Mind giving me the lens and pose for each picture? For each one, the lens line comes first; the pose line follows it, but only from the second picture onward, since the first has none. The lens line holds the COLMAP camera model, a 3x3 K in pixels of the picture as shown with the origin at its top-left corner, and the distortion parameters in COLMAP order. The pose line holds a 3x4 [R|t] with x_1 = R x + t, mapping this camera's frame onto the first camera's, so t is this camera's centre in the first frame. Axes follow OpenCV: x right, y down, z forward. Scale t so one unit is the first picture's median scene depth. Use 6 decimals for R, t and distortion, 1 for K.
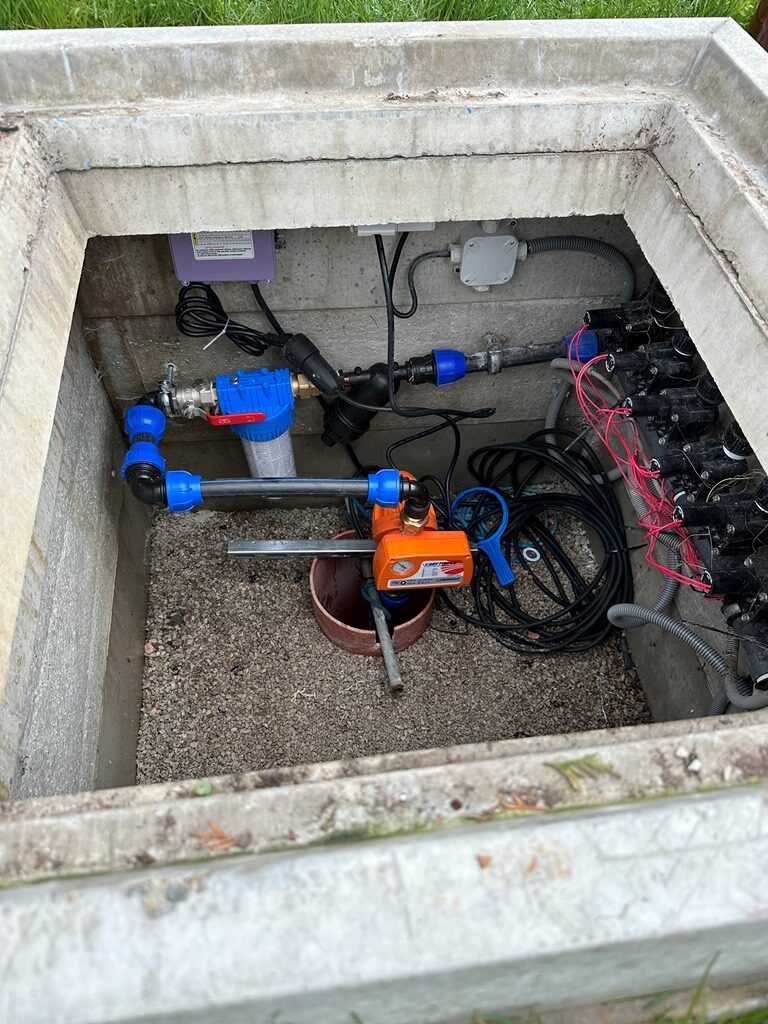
lens RADIAL K [[722.5, 0, 390.4], [0, 722.5, 510.0], [0, 0, 1]] dist [-0.002804, -0.002097]
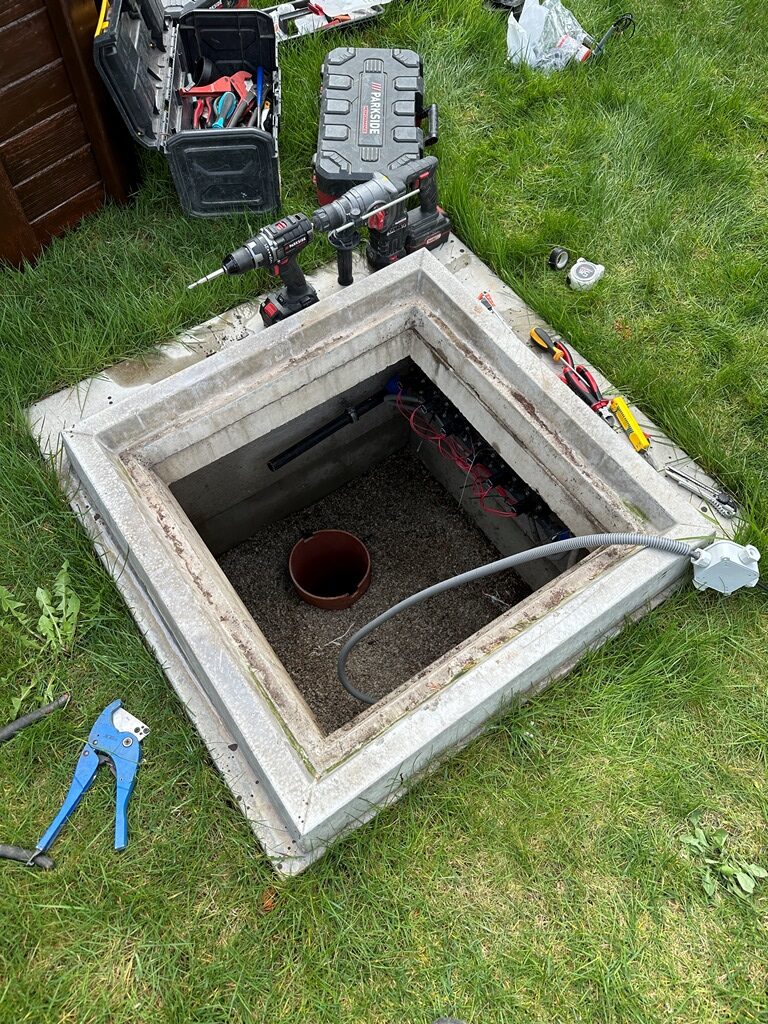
lens RADIAL K [[722.5, 0, 381.8], [0, 722.5, 516.8], [0, 0, 1]] dist [-0.002804, -0.002097]
pose [[0.885916, -0.420343, 0.196123, -0.225885], [0.381860, 0.900955, 0.206065, -0.331359], [-0.263316, -0.107665, 0.958683, -0.654780]]
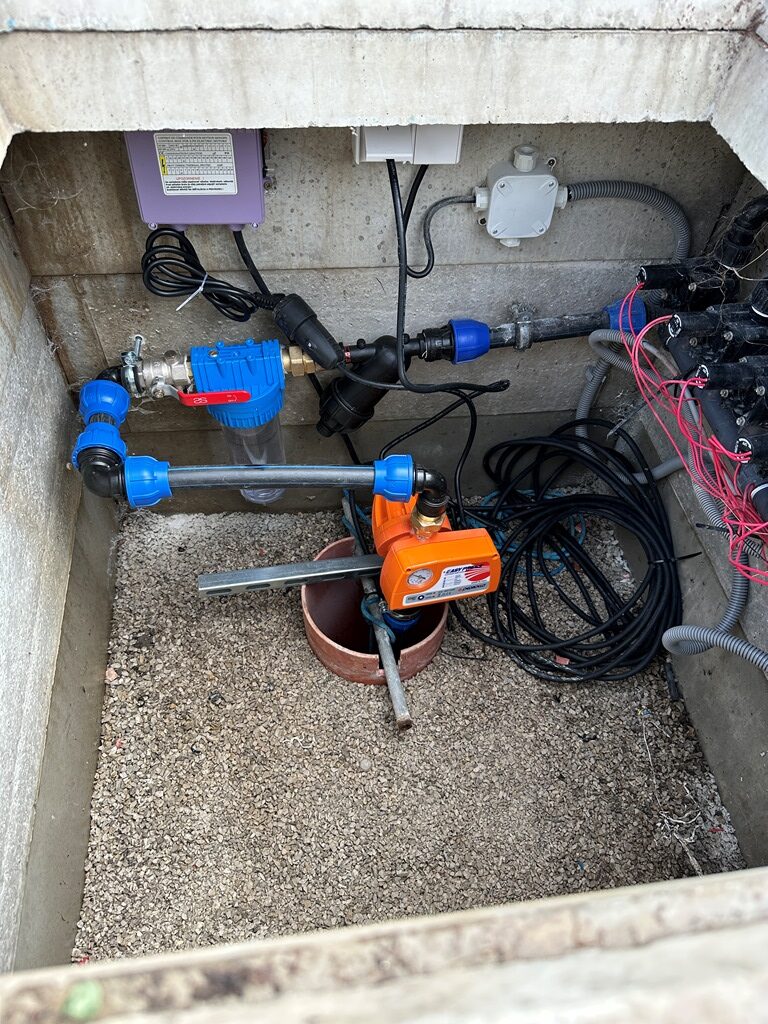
lens RADIAL K [[722.5, 0, 387.2], [0, 722.5, 508.4], [0, 0, 1]] dist [-0.002804, -0.002097]
pose [[0.999951, 0.005585, 0.008122, -0.021791], [-0.005340, 0.999540, -0.029860, 0.024843], [-0.008285, 0.029815, 0.999521, 0.175842]]
